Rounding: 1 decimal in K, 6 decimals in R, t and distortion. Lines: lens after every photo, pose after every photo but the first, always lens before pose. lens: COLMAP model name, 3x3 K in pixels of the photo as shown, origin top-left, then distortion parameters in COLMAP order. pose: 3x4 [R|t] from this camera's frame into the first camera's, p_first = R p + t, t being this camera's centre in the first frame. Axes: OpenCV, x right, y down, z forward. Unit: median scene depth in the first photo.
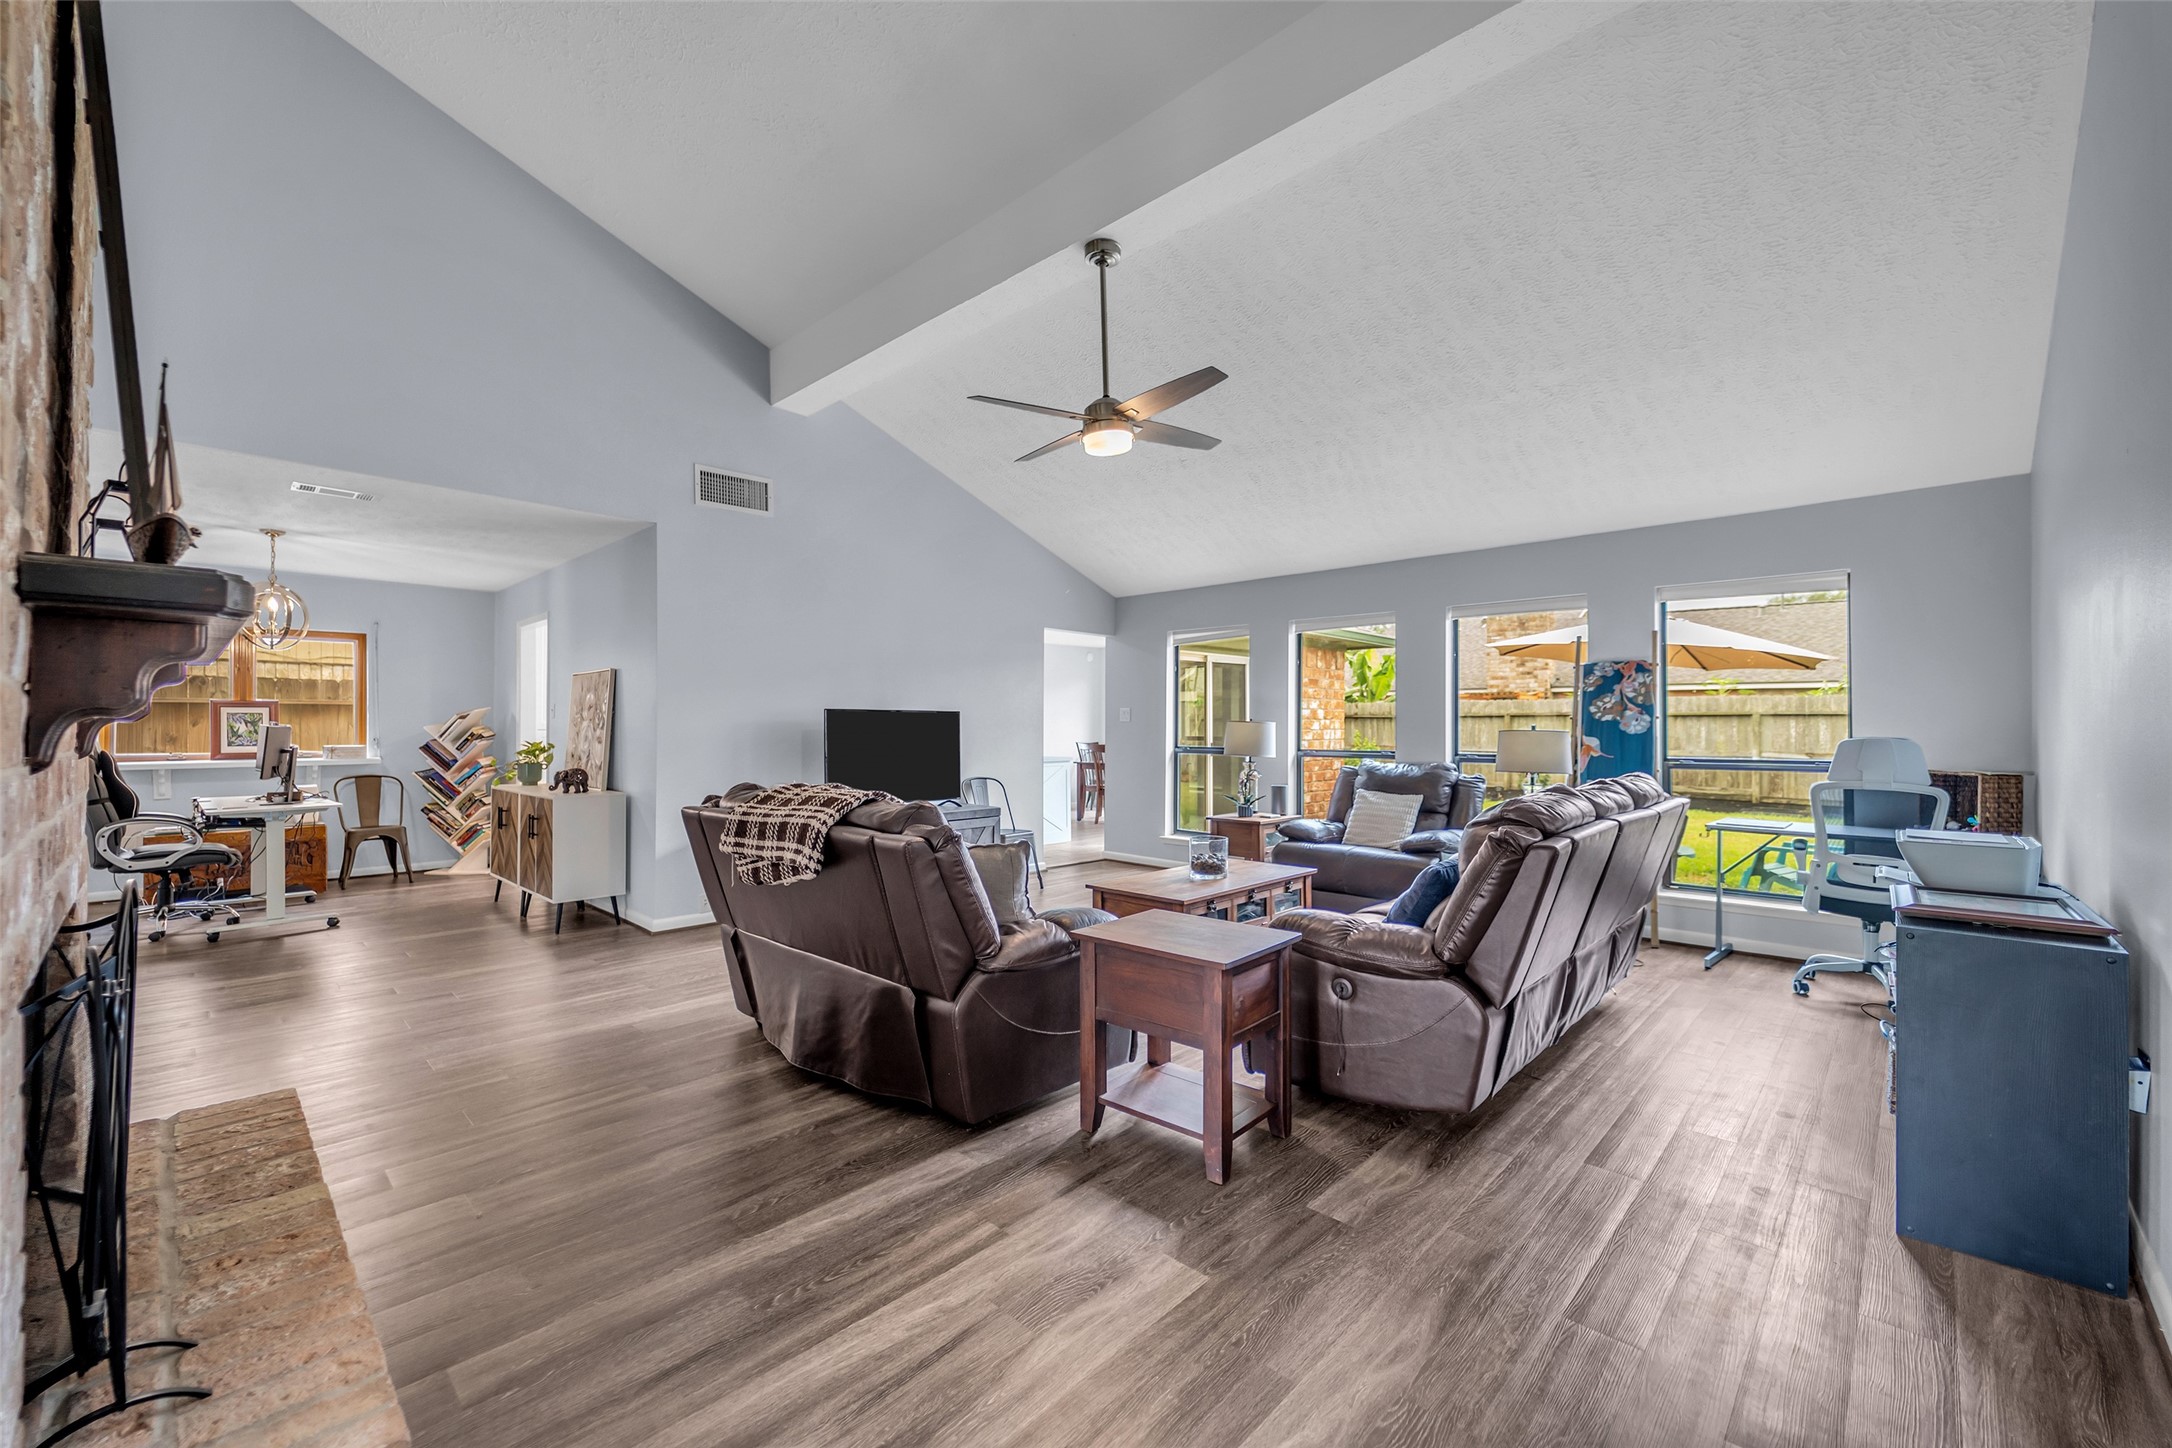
lens RADIAL K [[870.2, 0, 1076.5], [0, 870.2, 718.1], [0, 0, 1]] dist [0.003233, -0.001766]
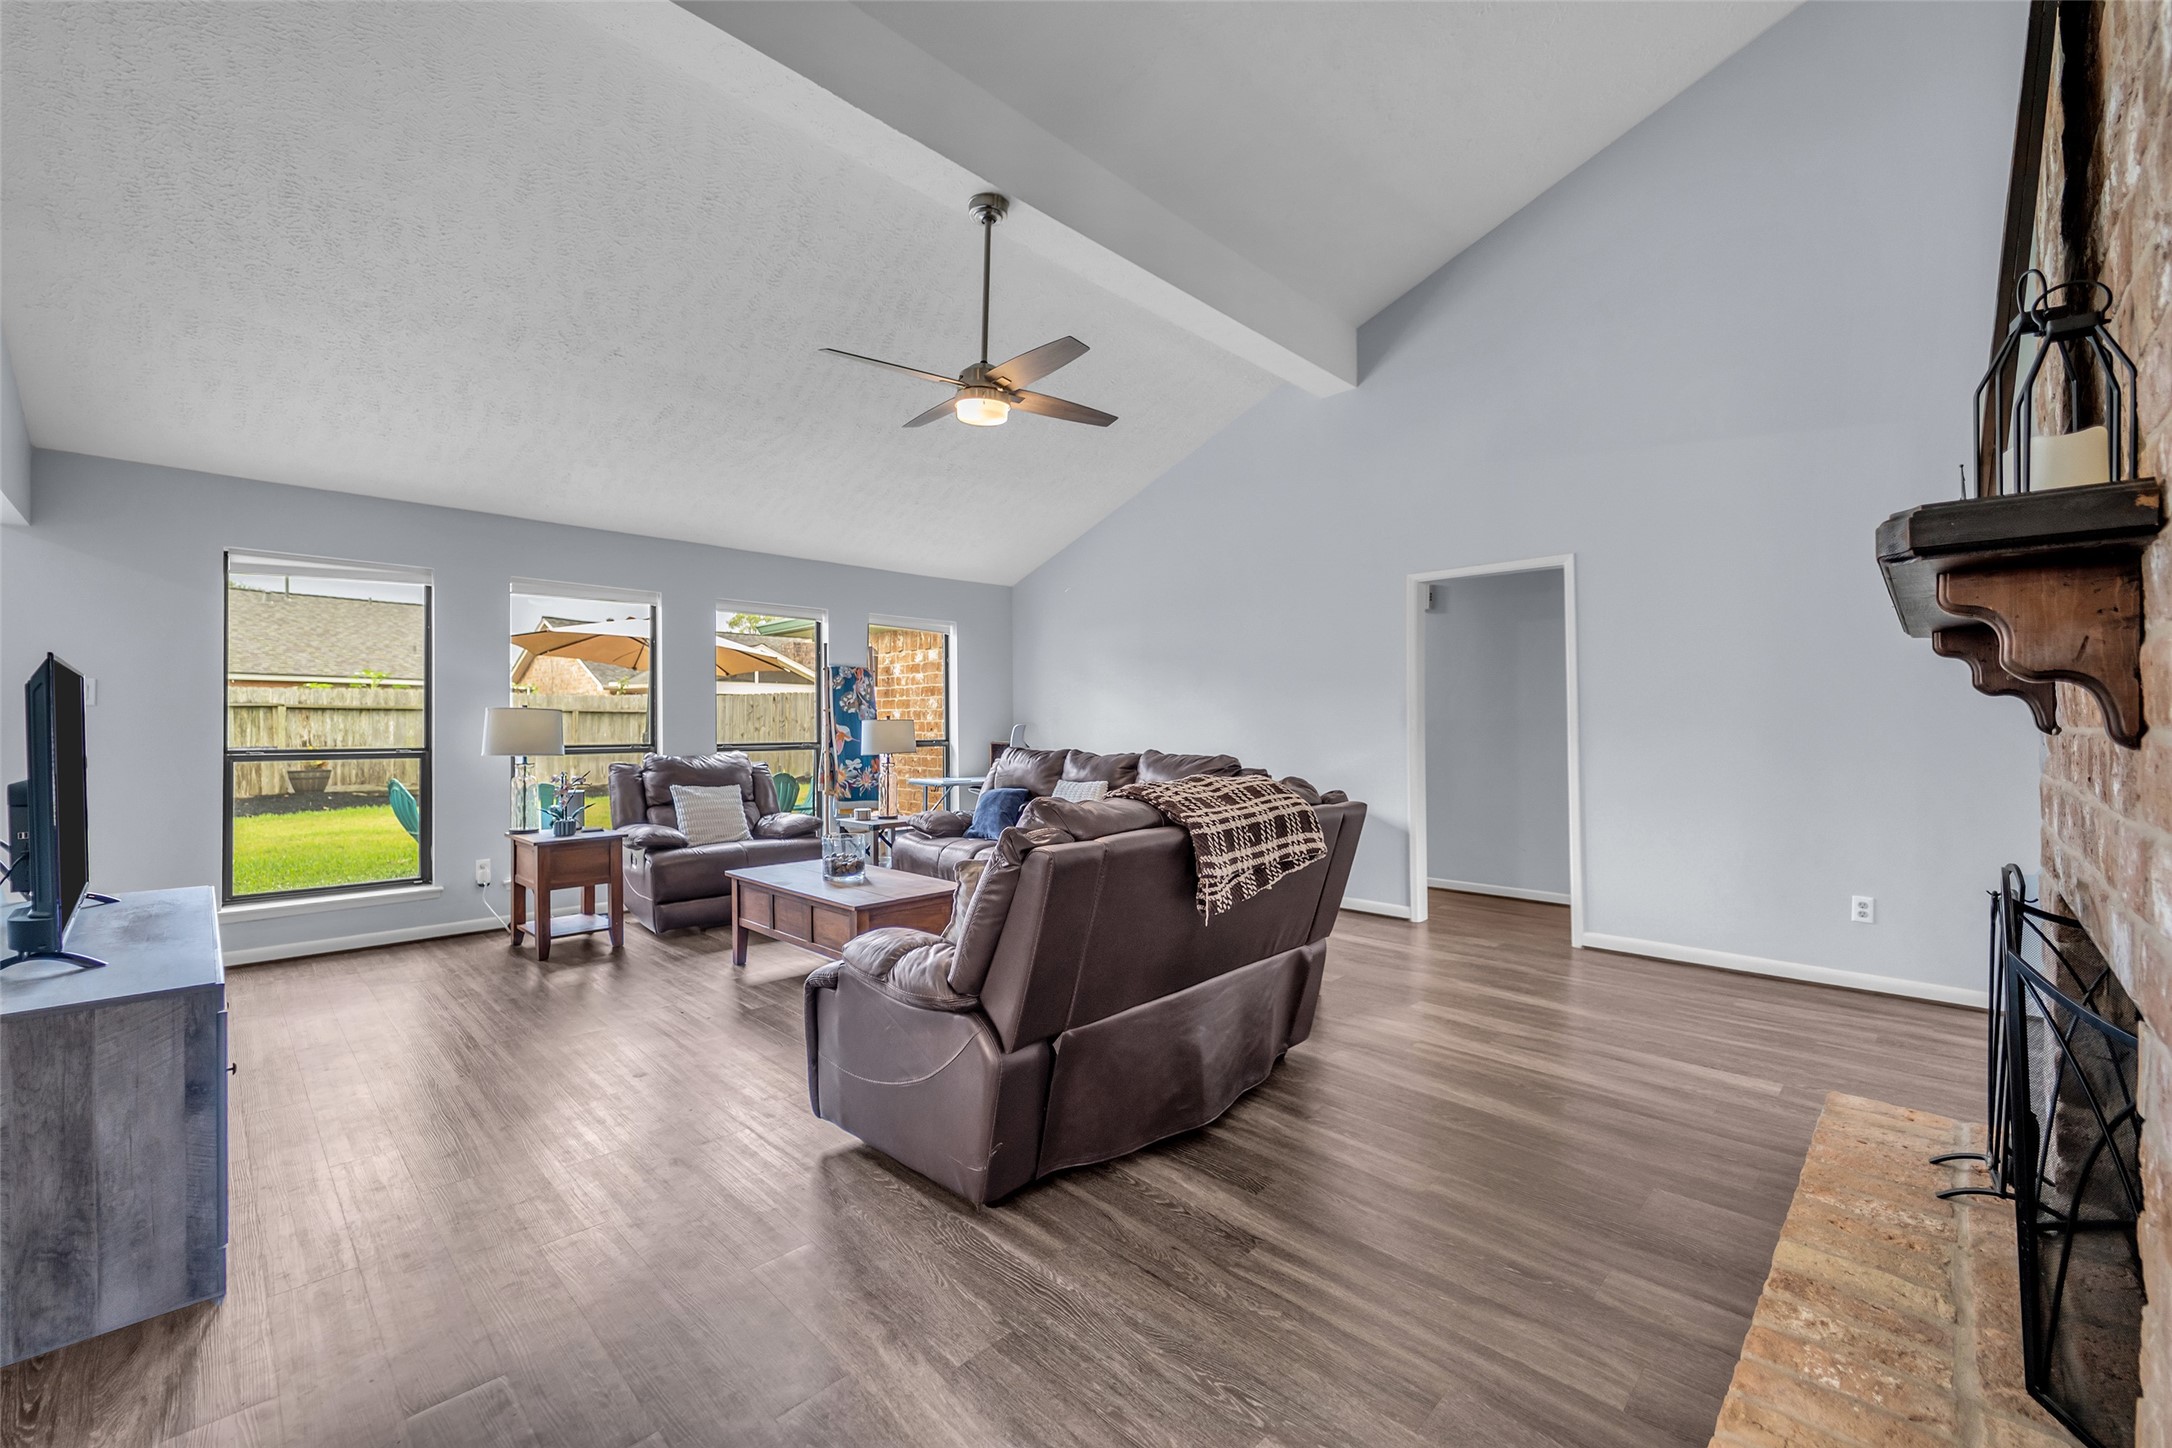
lens RADIAL K [[870.2, 0, 1079.5], [0, 870.2, 724.7], [0, 0, 1]] dist [0.003233, -0.001766]
pose [[0.016667, -0.002940, 0.999857, -0.665413], [-0.008576, 0.999958, 0.003084, 0.013899], [-0.999824, -0.008626, 0.016641, 0.646984]]
